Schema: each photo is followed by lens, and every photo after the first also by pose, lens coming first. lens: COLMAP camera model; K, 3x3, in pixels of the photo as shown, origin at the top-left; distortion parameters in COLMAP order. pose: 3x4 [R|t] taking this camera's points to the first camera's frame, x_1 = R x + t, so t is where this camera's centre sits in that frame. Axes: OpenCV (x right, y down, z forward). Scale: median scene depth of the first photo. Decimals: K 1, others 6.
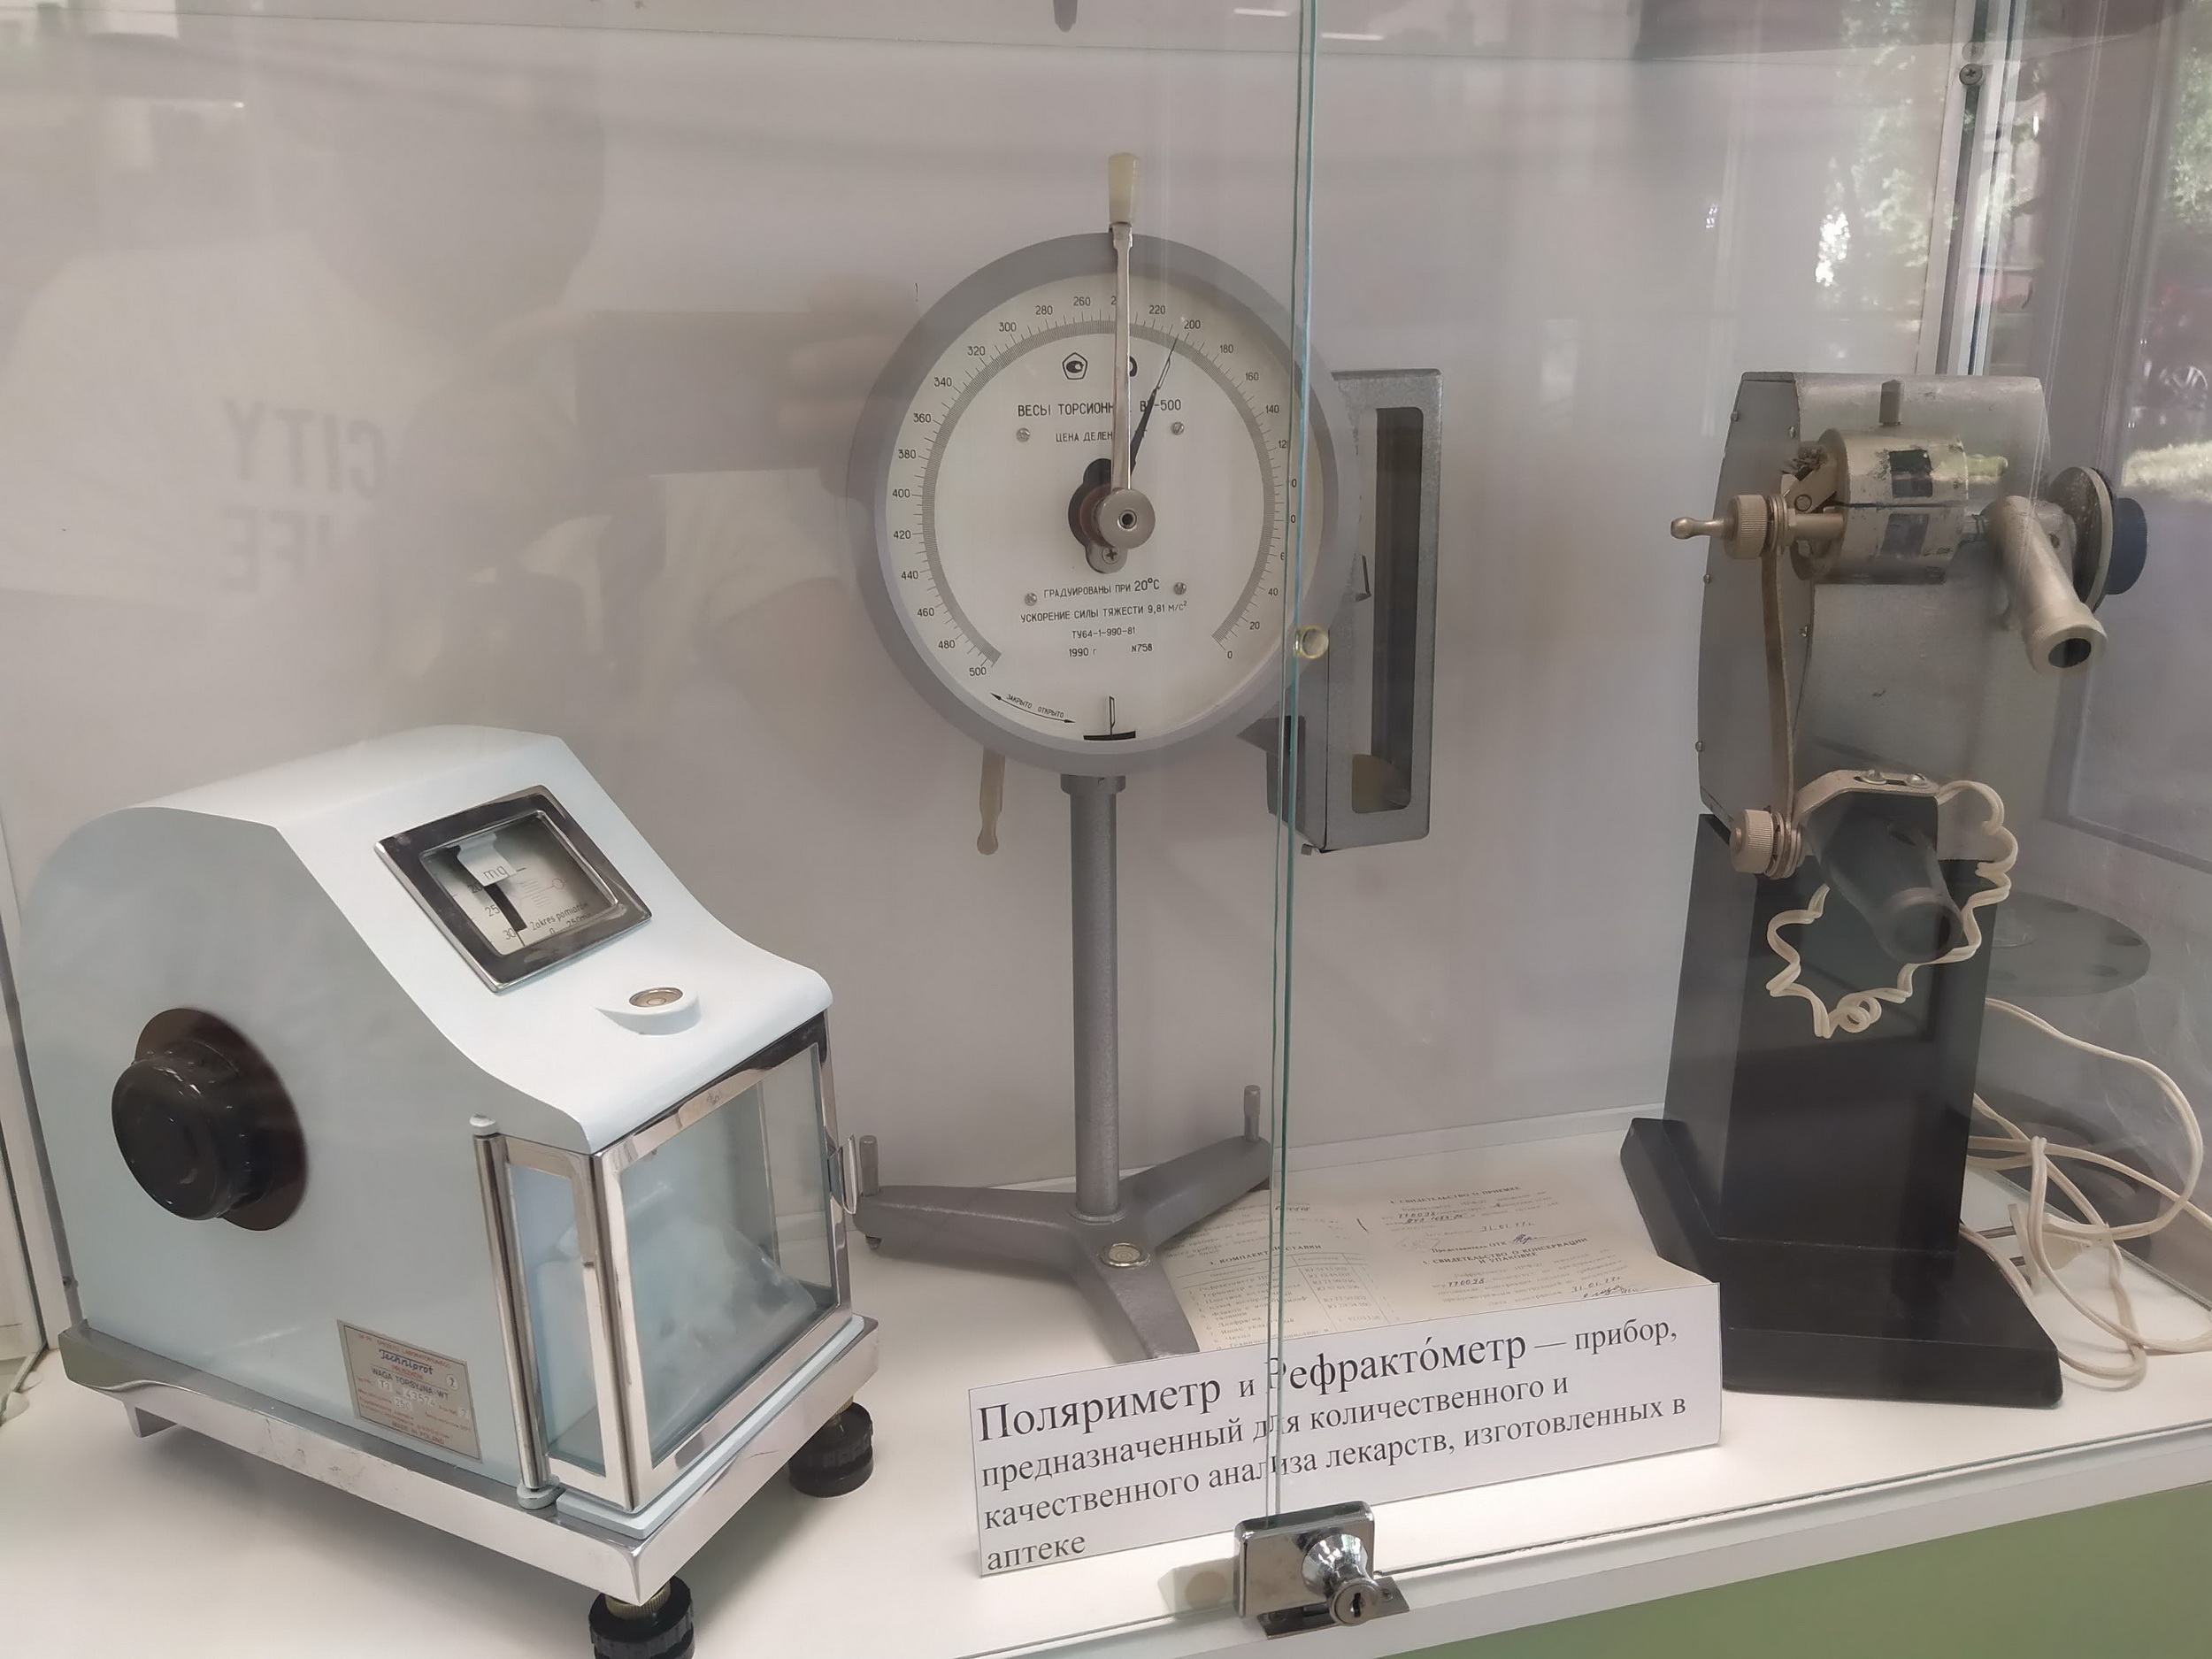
lens RADIAL K [[1582.3, 0, 1110.9], [0, 1582.3, 847.5], [0, 0, 1]] dist [0.079816, -0.096913]
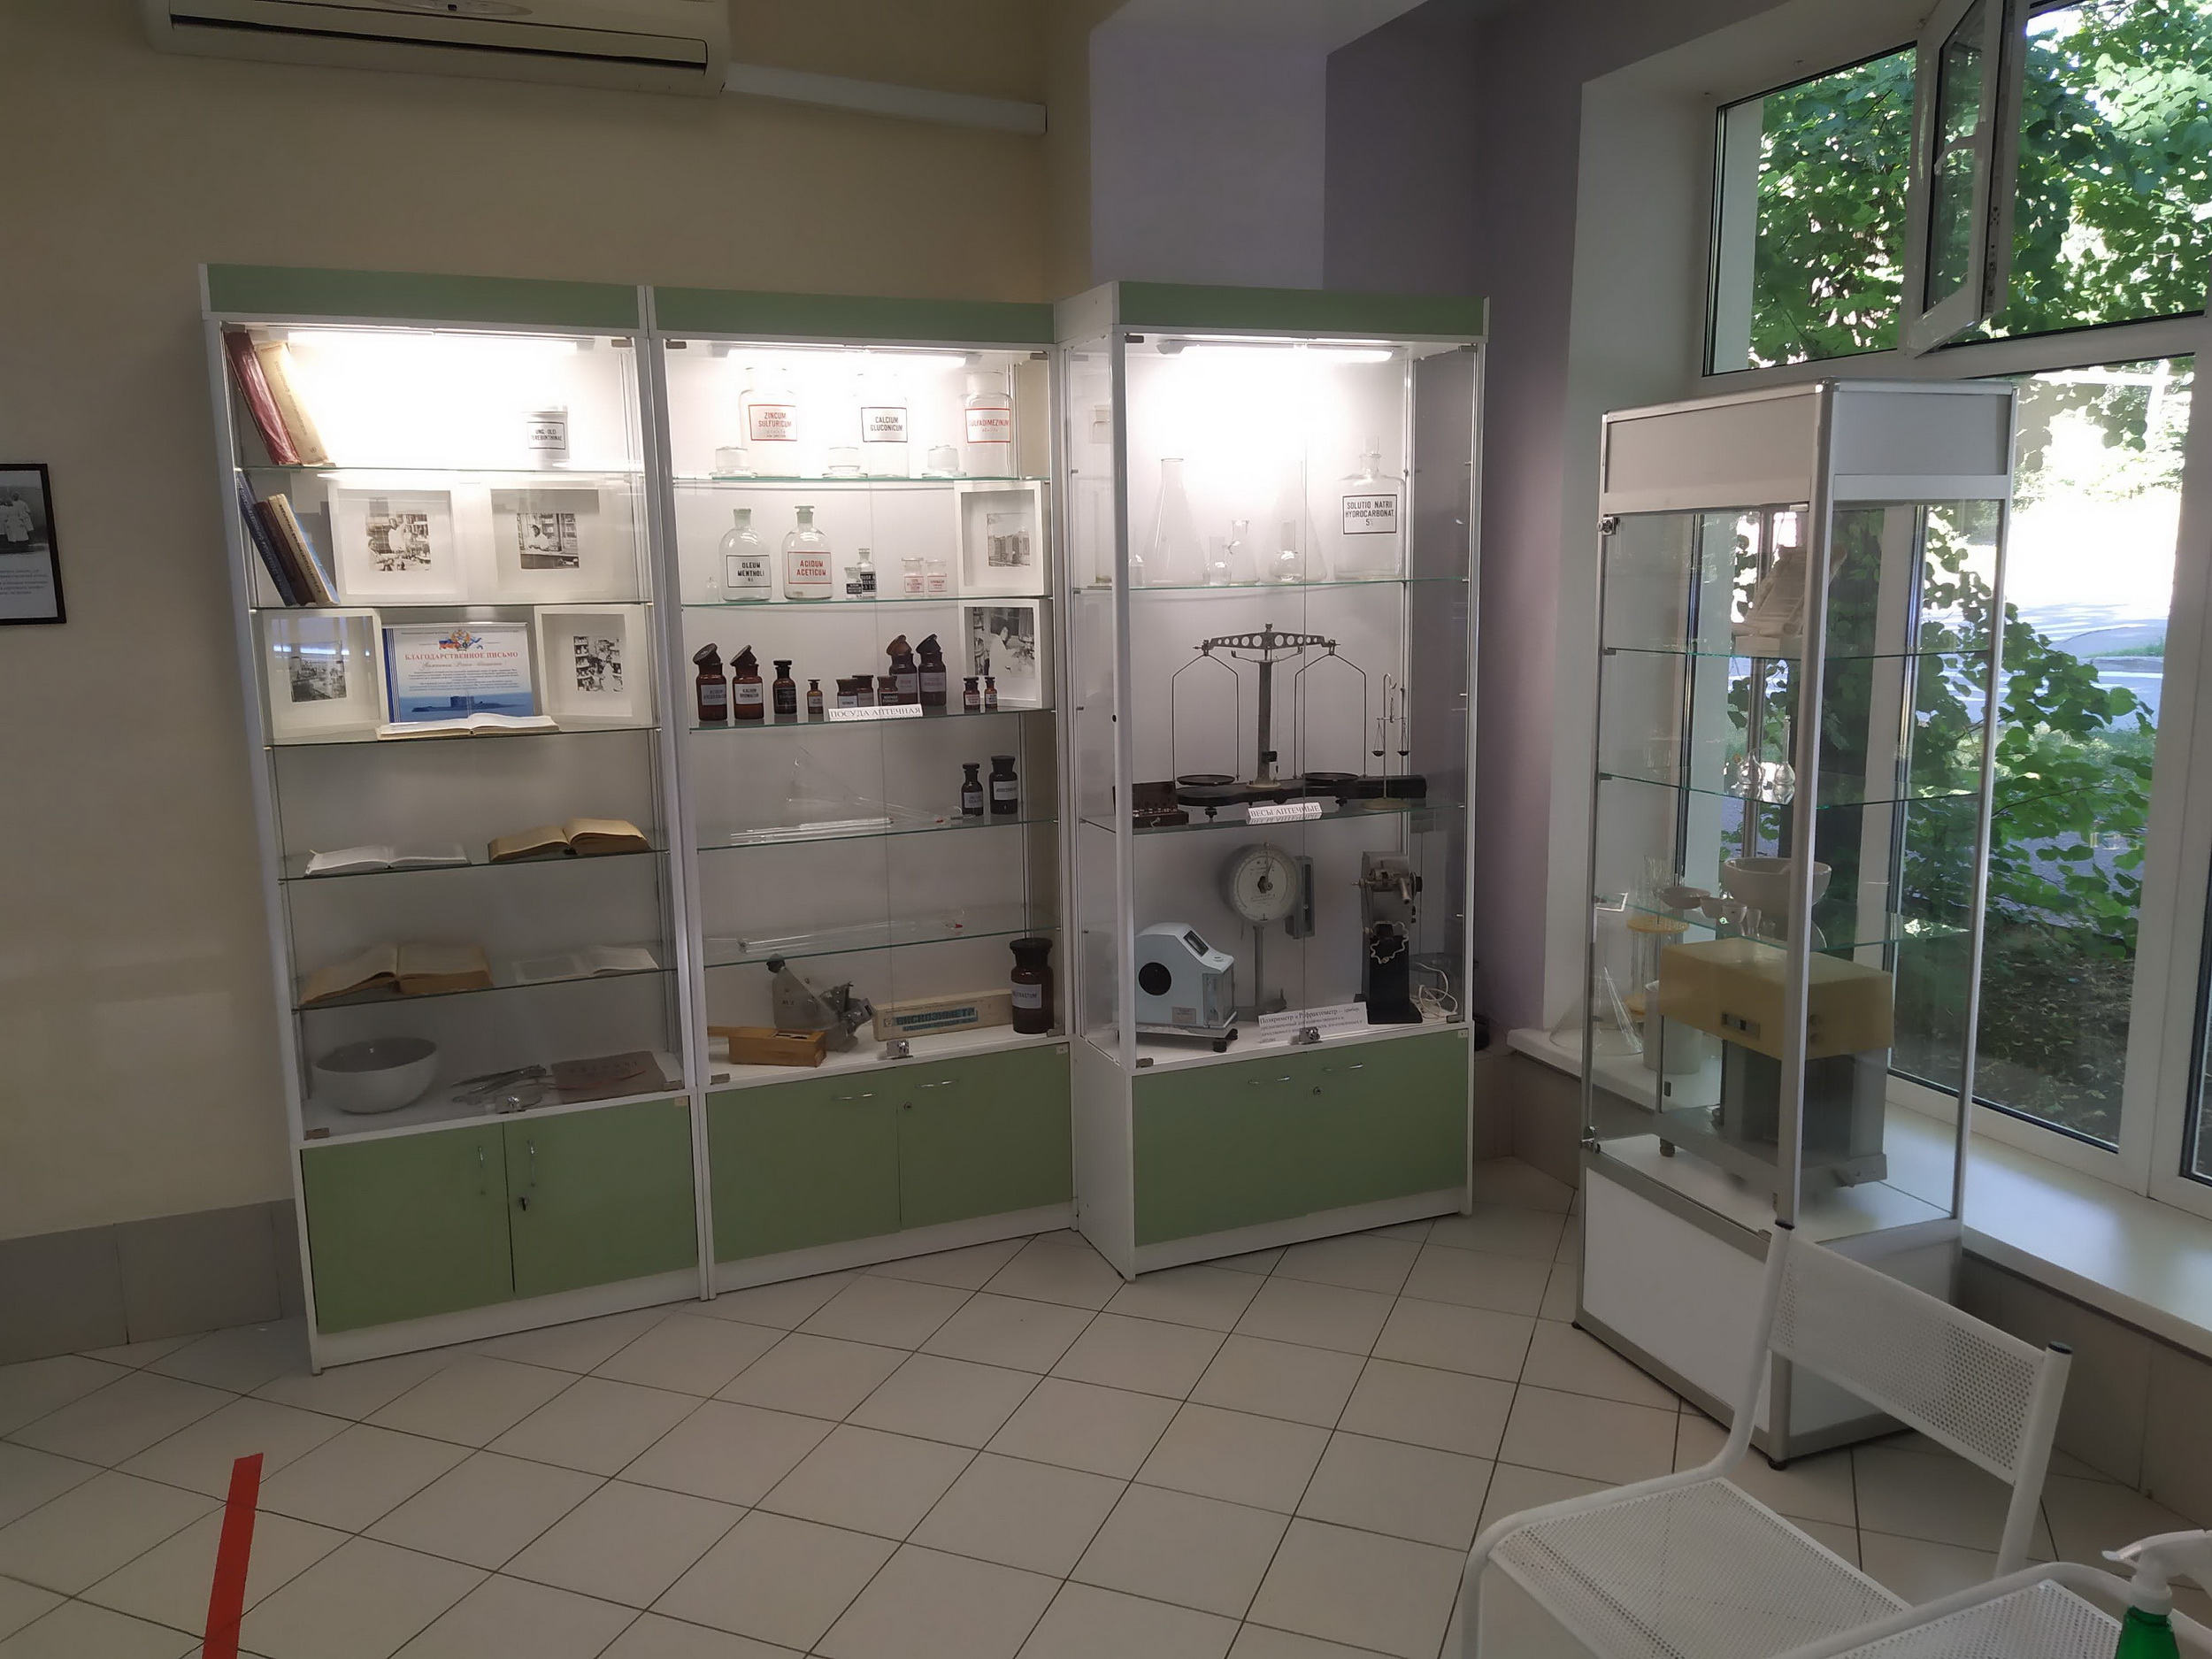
lens RADIAL K [[1628.9, 0, 1106.0], [0, 1628.9, 829.5], [0, 0, 1]] dist [0.056259, -0.099589]
pose [[0.989545, -0.027933, 0.141496, -1.617839], [0.048329, 0.988567, -0.142825, 0.493879], [-0.135889, 0.148170, 0.979581, -5.578863]]
